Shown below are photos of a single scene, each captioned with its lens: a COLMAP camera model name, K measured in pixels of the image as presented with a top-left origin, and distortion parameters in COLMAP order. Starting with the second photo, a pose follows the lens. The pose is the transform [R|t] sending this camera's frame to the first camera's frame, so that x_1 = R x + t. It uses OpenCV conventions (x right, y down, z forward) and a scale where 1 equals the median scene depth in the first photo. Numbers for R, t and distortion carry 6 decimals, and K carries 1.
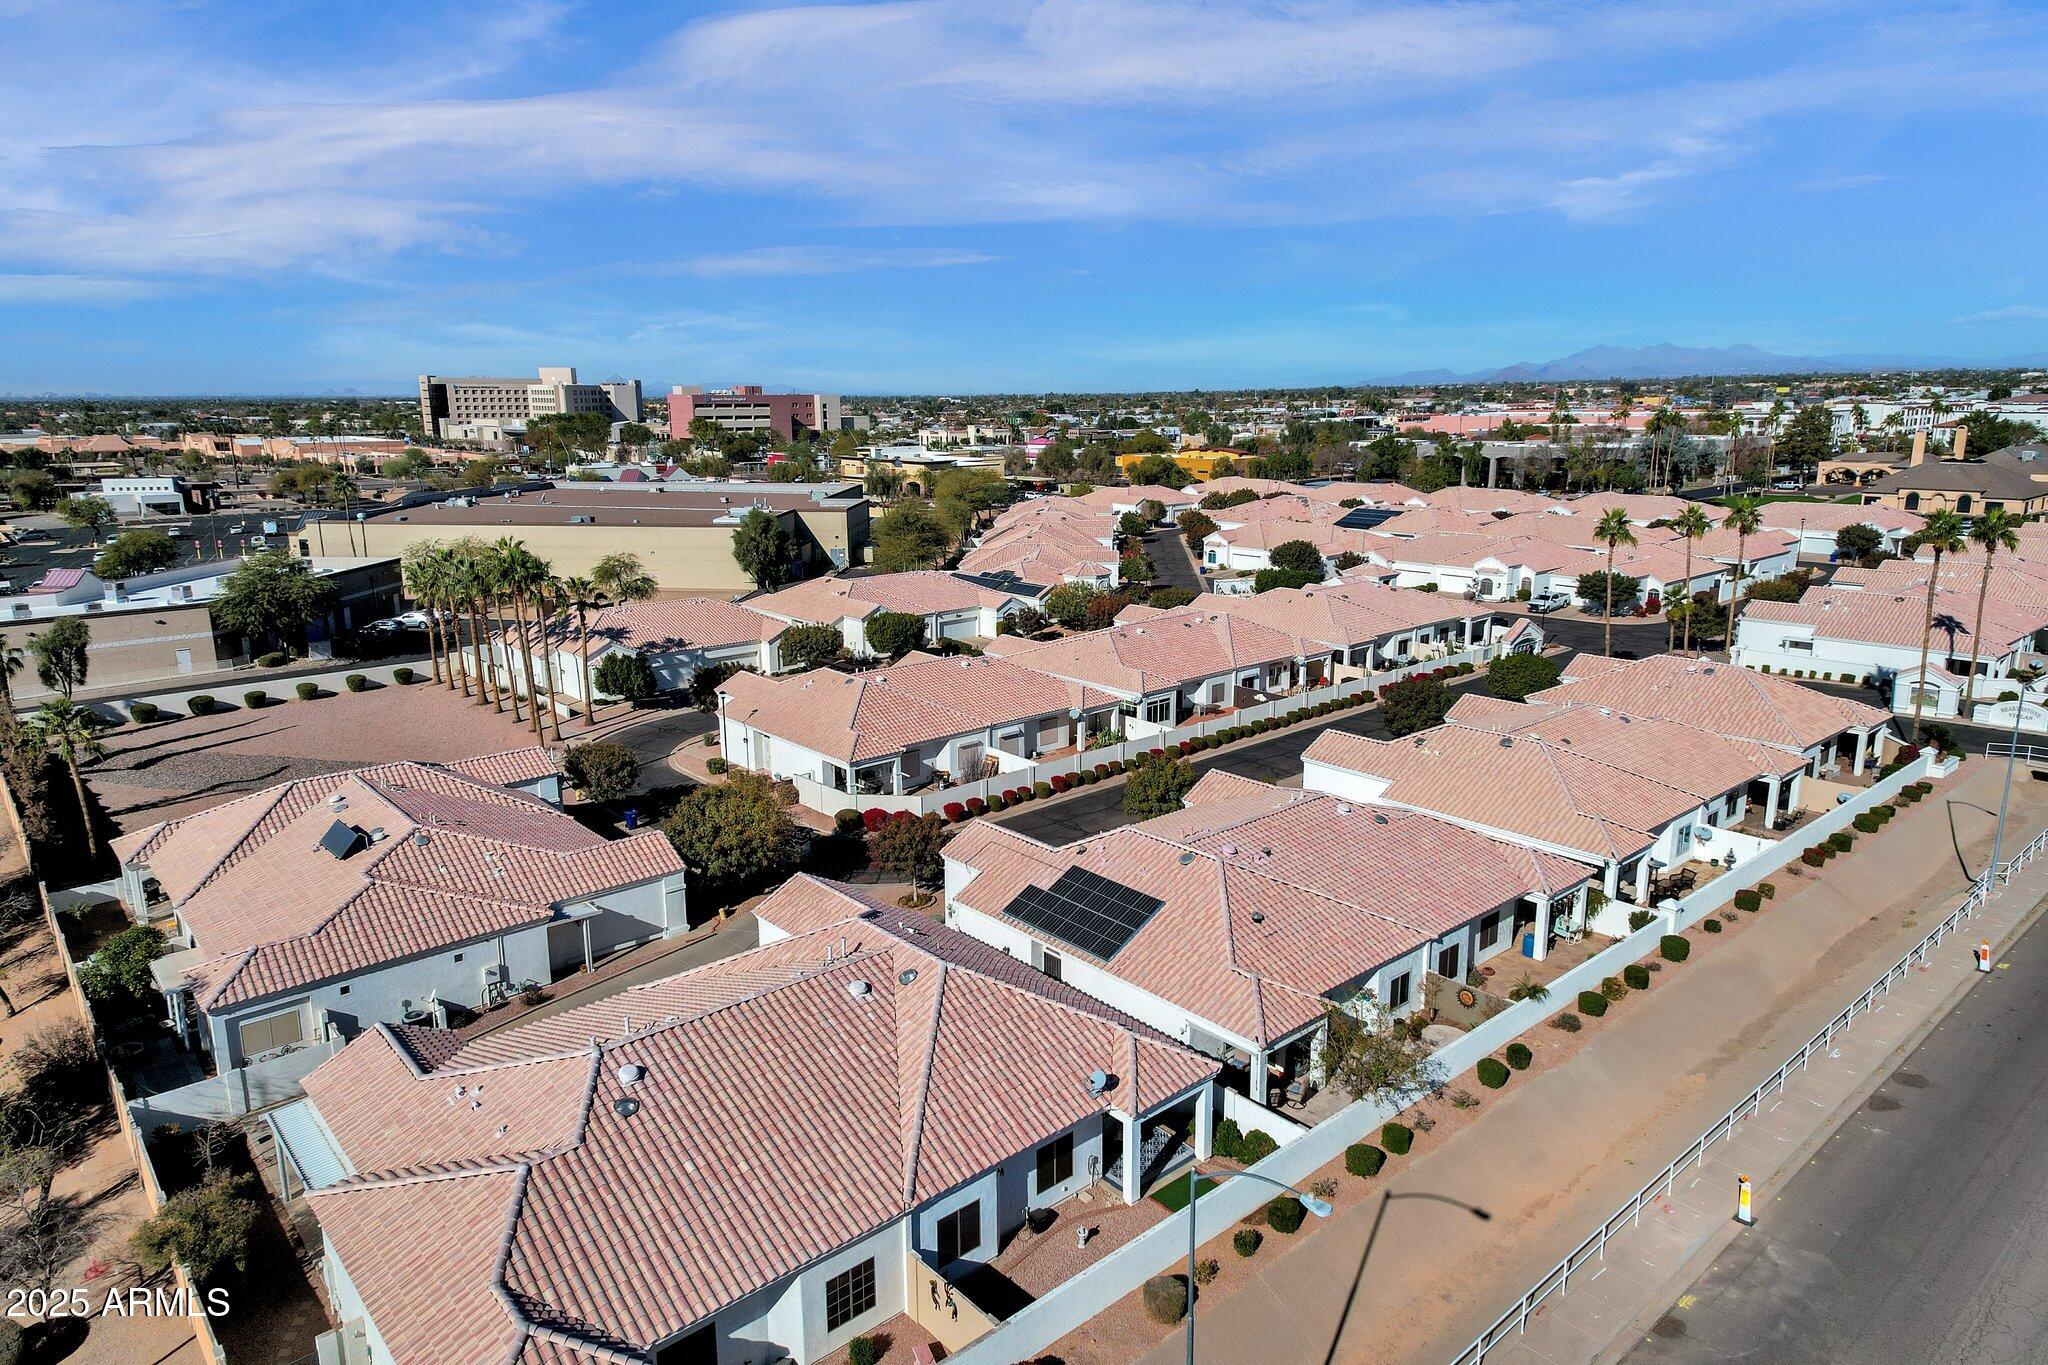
lens RADIAL K [[1211.0, 0, 1038.0], [0, 1211.0, 711.1], [0, 0, 1]] dist [0.011368, -0.007685]
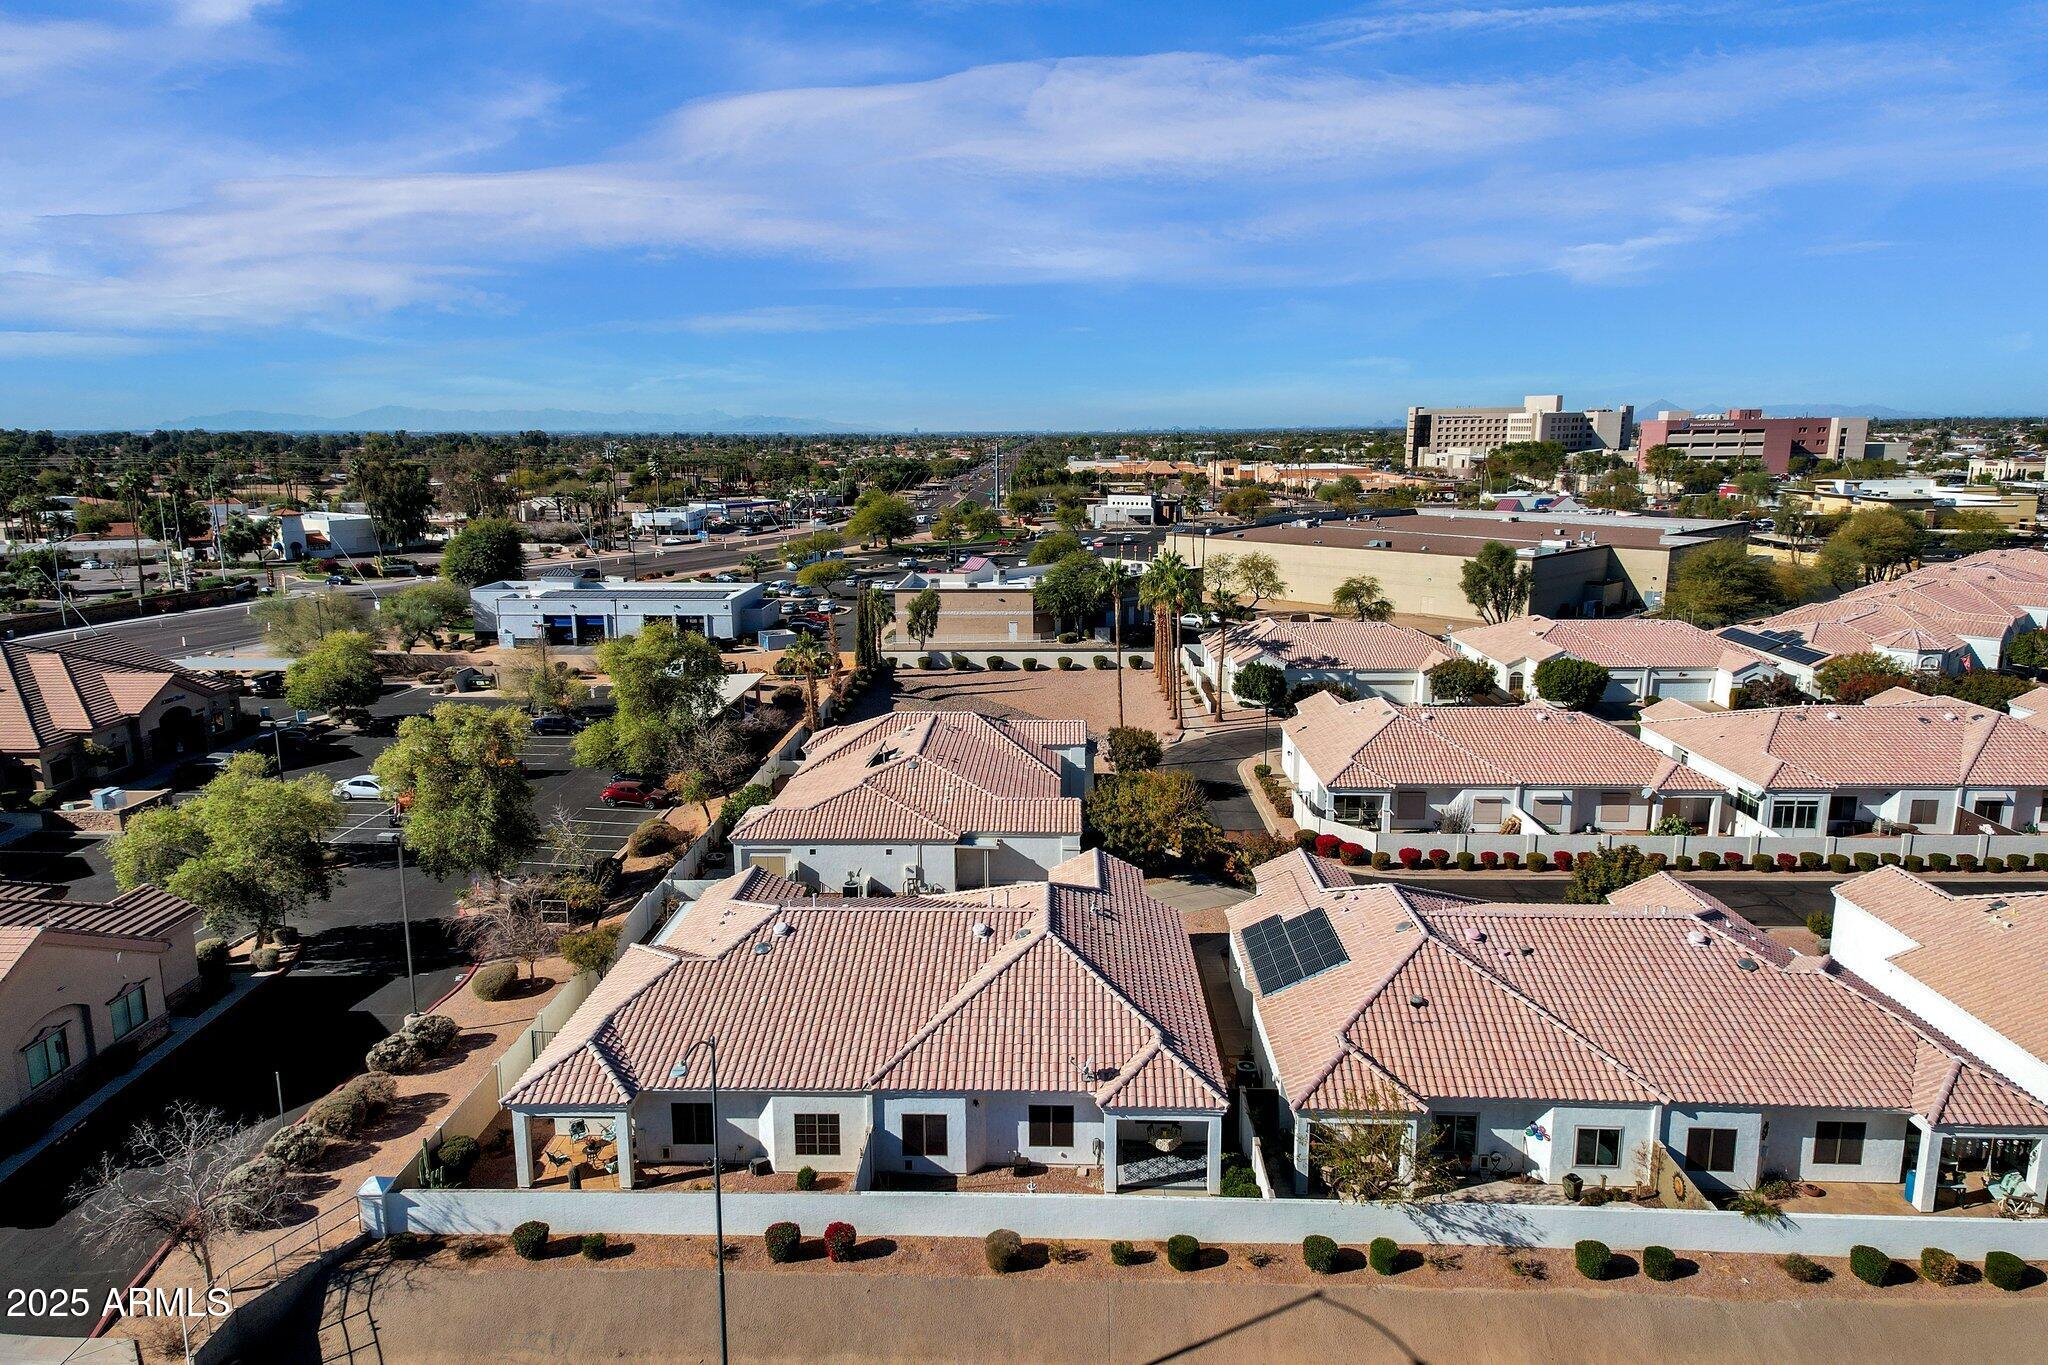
lens RADIAL K [[1211.0, 0, 1009.7], [0, 1211.0, 684.1], [0, 0, 1]] dist [0.011368, -0.007685]
pose [[0.708895, 0.135110, -0.692252, 0.200182], [-0.164686, 0.986059, 0.023808, -0.013118], [0.685818, 0.097127, 0.721263, 0.039316]]
